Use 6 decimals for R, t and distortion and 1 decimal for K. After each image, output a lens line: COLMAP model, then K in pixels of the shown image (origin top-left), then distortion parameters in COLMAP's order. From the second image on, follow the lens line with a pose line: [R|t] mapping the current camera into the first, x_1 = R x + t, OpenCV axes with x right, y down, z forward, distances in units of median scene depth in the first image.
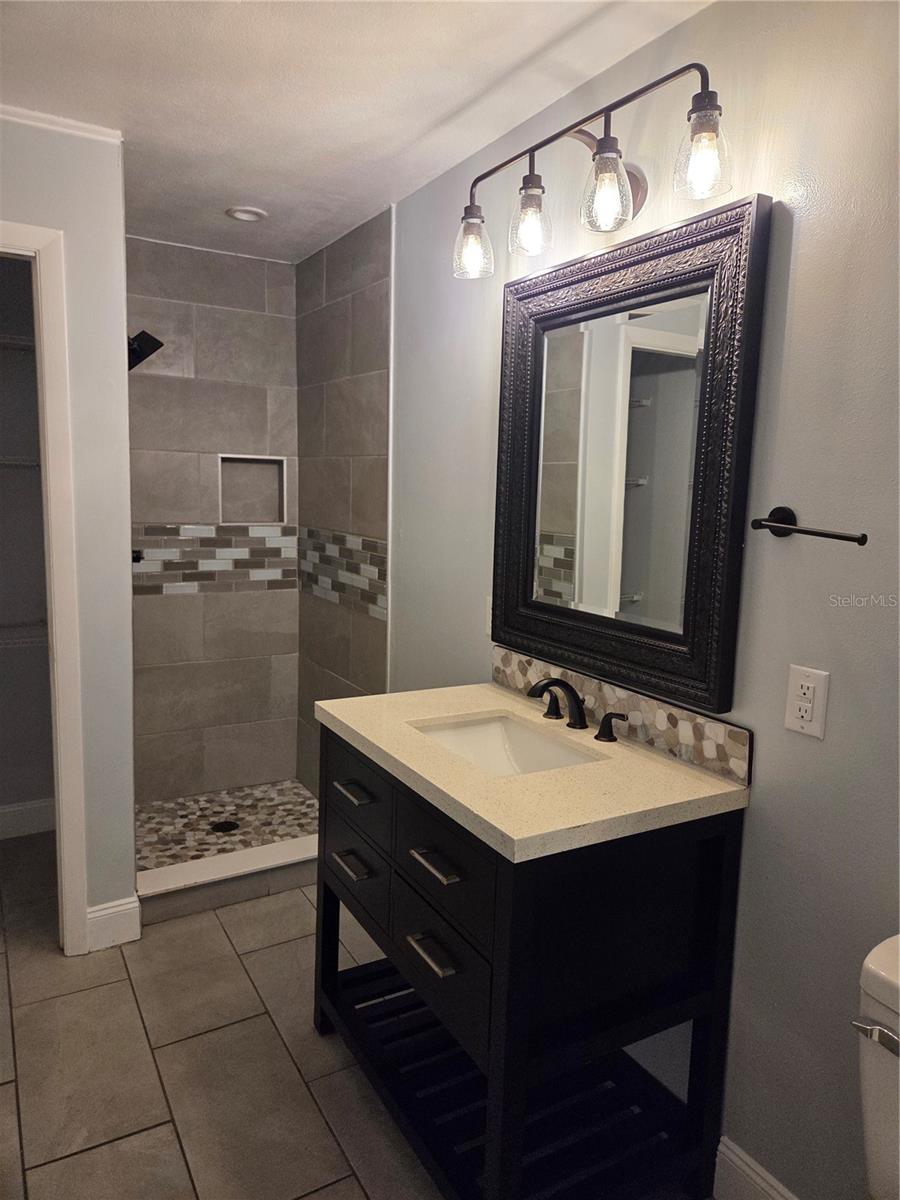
lens RADIAL K [[809.2, 0, 450.5], [0, 809.2, 605.3], [0, 0, 1]] dist [0.067237, -0.055996]
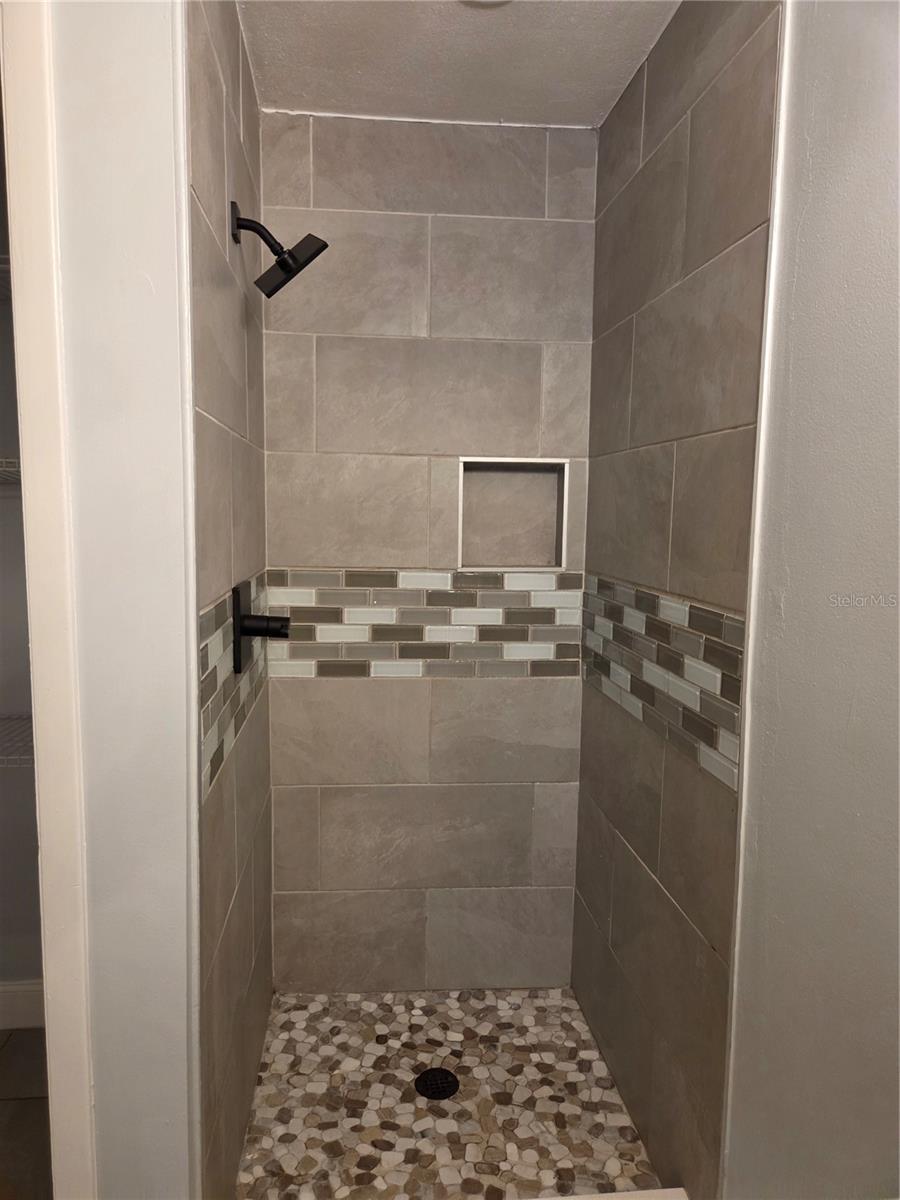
lens RADIAL K [[809.2, 0, 450.5], [0, 809.2, 605.3], [0, 0, 1]] dist [0.067237, -0.055996]
pose [[0.914809, 0.031541, -0.402652, -0.037962], [-0.049144, 0.998231, -0.033459, -0.050921], [0.400885, 0.050397, 0.914741, 0.429184]]
